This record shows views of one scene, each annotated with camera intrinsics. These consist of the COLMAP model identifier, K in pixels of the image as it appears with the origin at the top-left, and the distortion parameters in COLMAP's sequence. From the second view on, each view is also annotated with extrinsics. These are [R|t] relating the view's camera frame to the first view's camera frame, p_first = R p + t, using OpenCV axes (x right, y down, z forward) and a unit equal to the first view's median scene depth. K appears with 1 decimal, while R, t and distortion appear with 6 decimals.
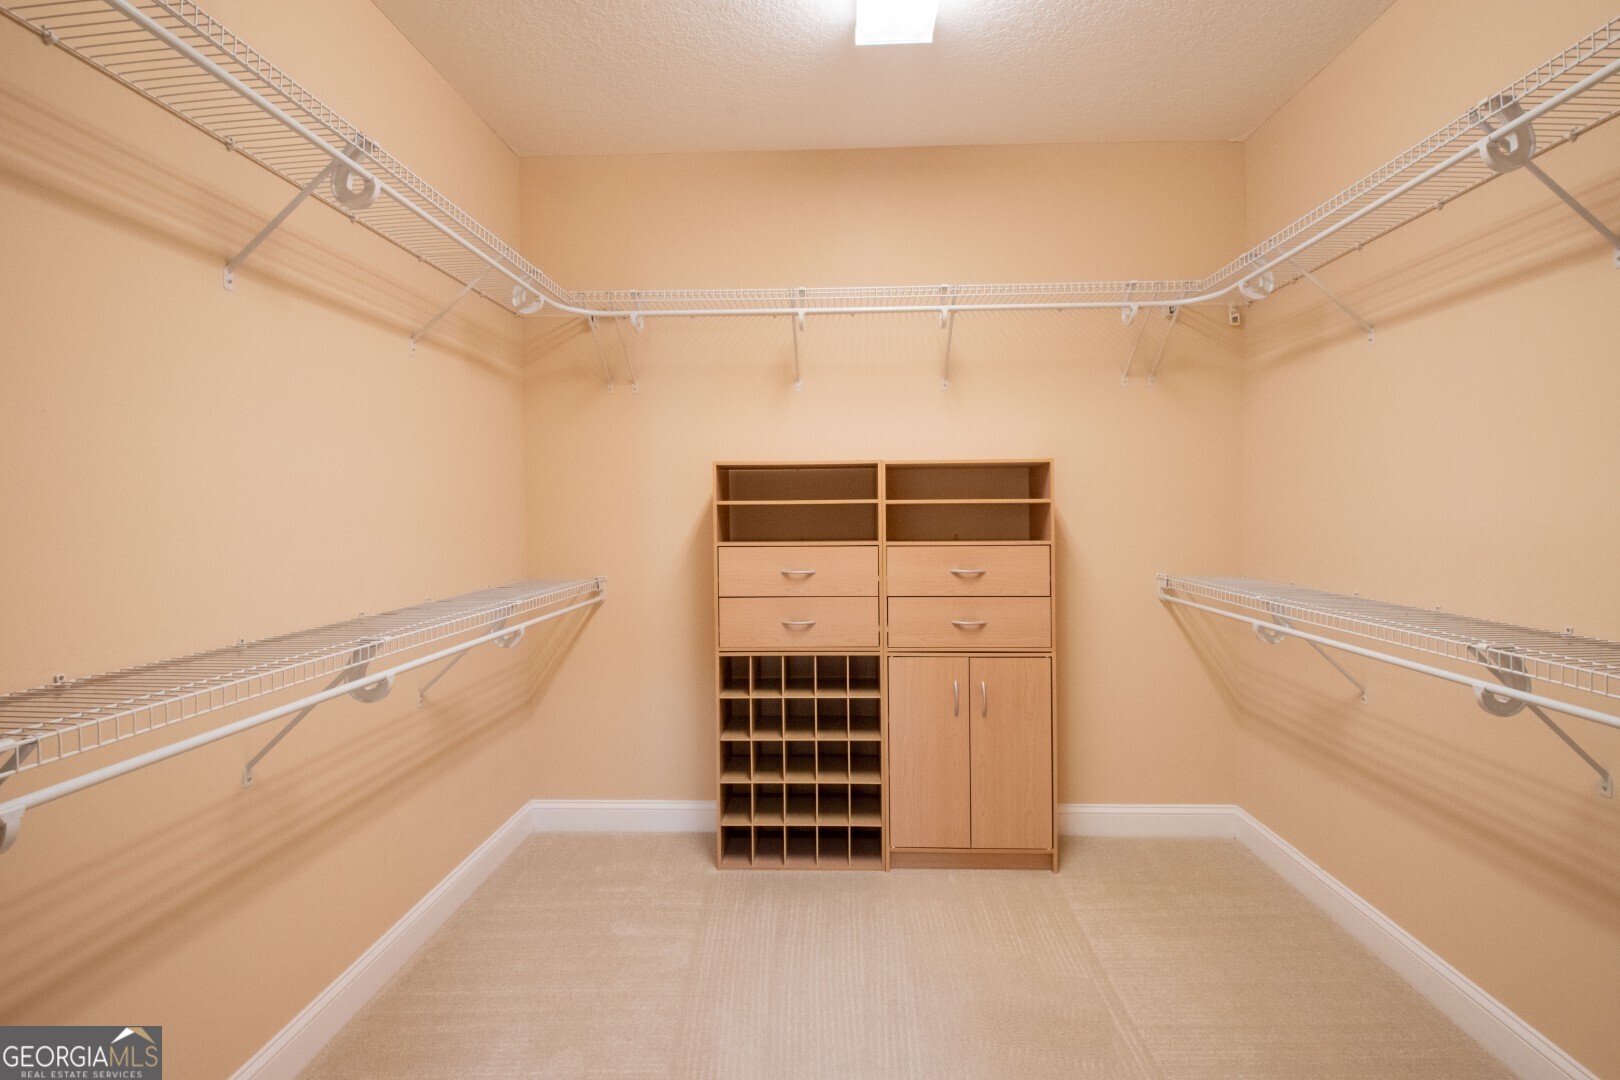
lens RADIAL K [[729.4, 0, 818.8], [0, 729.4, 533.8], [0, 0, 1]] dist [0.001772, -0.013080]
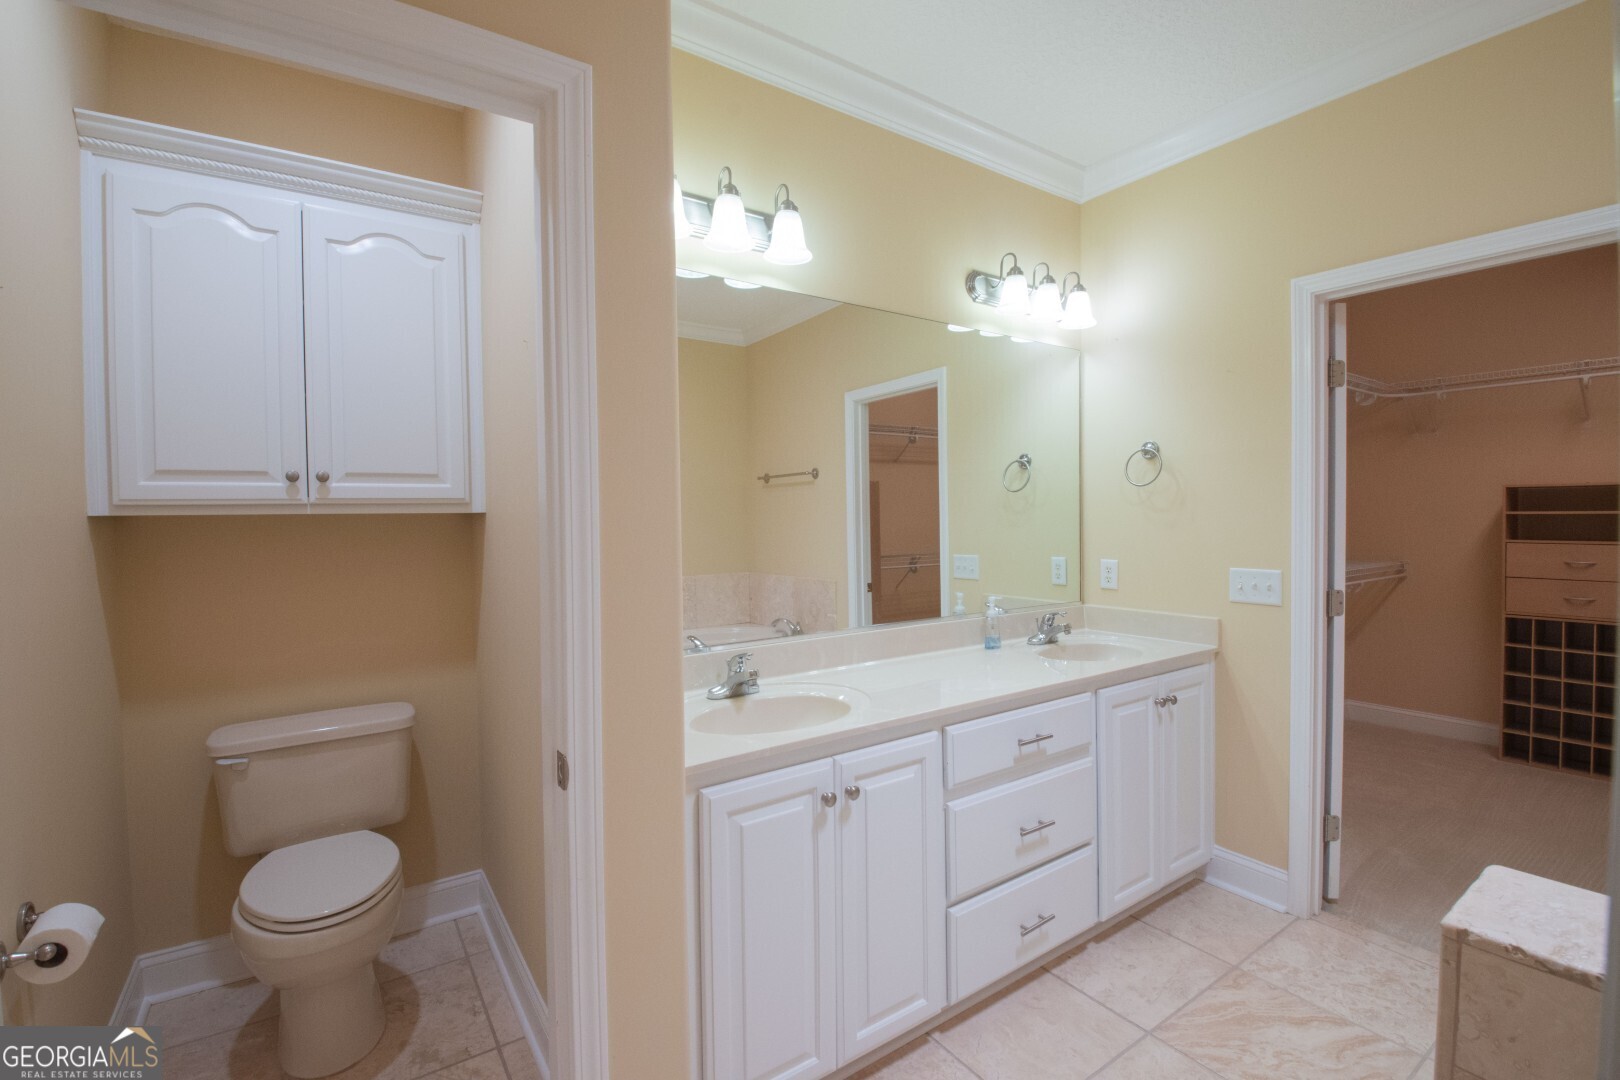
lens RADIAL K [[729.4, 0, 818.8], [0, 729.4, 533.8], [0, 0, 1]] dist [0.001772, -0.013080]
pose [[0.609448, 0.022064, -0.792519, 0.171848], [-0.013670, 0.999757, 0.017320, -0.006700], [0.792708, 0.000278, 0.609601, -0.988315]]
